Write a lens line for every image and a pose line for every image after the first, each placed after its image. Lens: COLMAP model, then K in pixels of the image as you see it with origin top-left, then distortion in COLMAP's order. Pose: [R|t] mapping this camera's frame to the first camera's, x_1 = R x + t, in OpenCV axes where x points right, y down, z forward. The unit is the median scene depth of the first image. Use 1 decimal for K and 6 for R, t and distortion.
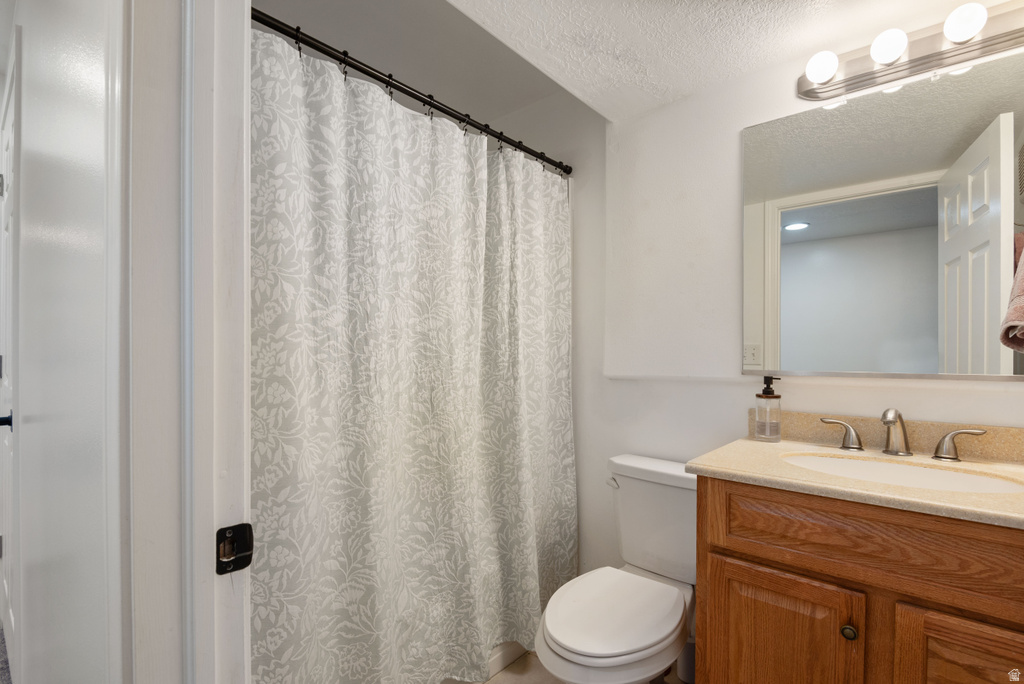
lens RADIAL K [[486.0, 0, 510.3], [0, 486.0, 353.8], [0, 0, 1]] dist [0.033455, -0.025805]
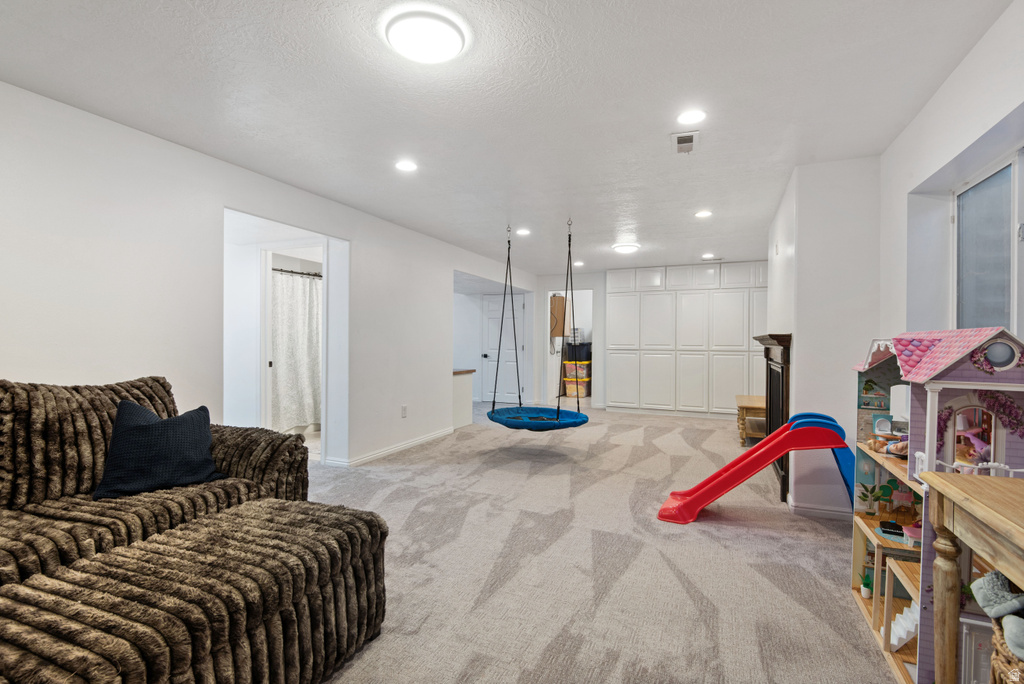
lens RADIAL K [[484.1, 0, 513.0], [0, 484.1, 323.1], [0, 0, 1]] dist [0.038528, -0.032395]
pose [[0.949342, -0.003055, 0.314228, 0.252844], [0.014325, 0.999334, -0.033565, 0.022331], [-0.313917, 0.036366, 0.948754, -2.872832]]
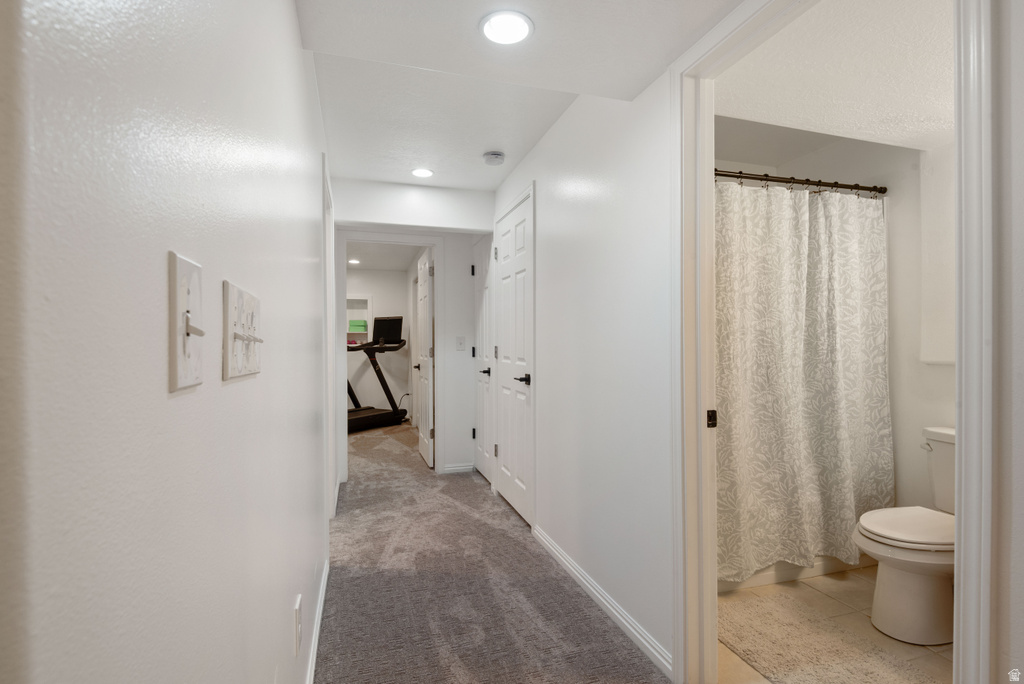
lens RADIAL K [[497.2, 0, 507.6], [0, 497.2, 345.8], [0, 0, 1]] dist [0.035372, -0.036216]
pose [[0.851768, -0.005773, -0.523887, -0.032596], [0.007962, 0.999966, 0.001926, -0.004144], [0.523859, -0.005812, 0.851785, -0.700437]]
